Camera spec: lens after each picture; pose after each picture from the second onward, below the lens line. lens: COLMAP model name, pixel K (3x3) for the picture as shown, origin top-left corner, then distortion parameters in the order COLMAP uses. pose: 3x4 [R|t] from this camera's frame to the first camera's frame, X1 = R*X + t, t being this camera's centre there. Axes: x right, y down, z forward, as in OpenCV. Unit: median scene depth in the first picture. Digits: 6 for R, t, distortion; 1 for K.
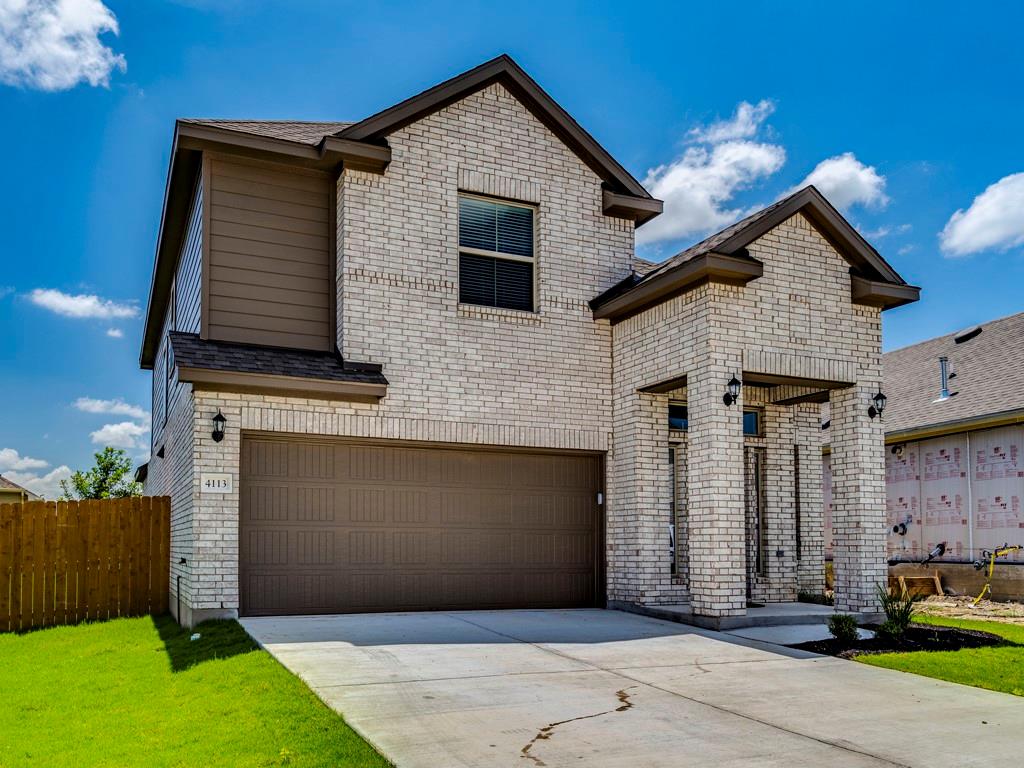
lens RADIAL K [[830.1, 0, 472.7], [0, 830.1, 408.4], [0, 0, 1]] dist [0.004189, -0.000749]
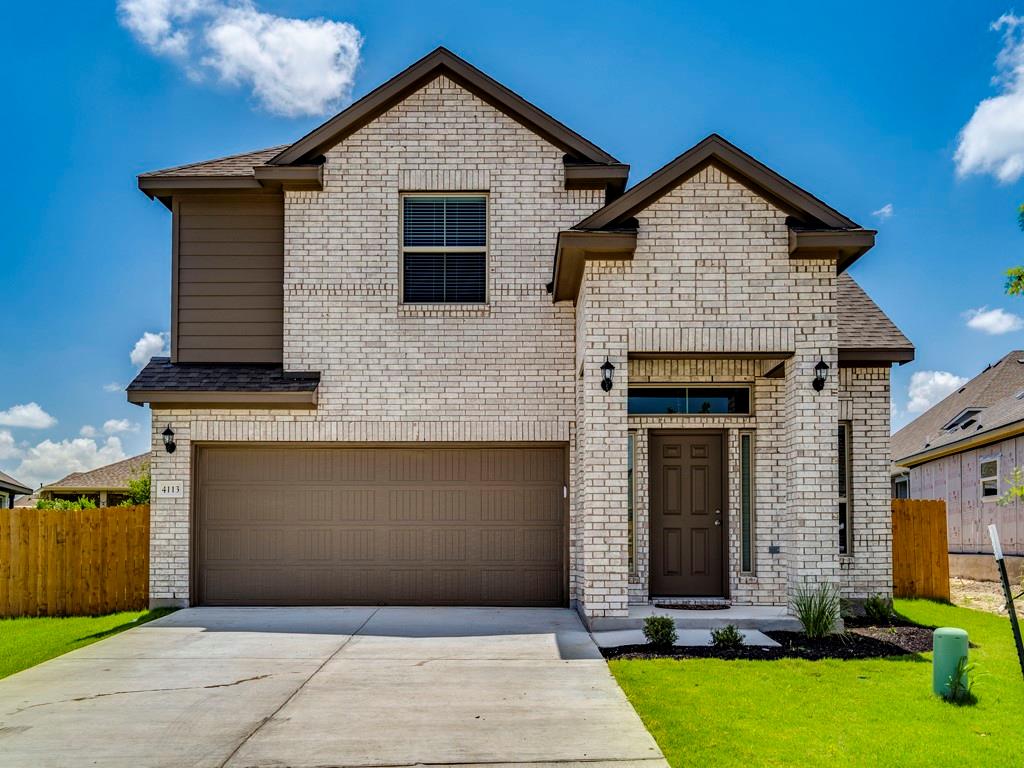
lens RADIAL K [[954.1, 0, 513.0], [0, 954.1, 383.8], [0, 0, 1]] dist [0.002315, 0.000000]
pose [[0.918750, -0.068722, -0.388813, 0.565447], [0.069448, 0.997511, -0.012205, -0.005270], [0.388683, -0.015789, 0.921236, -0.023752]]
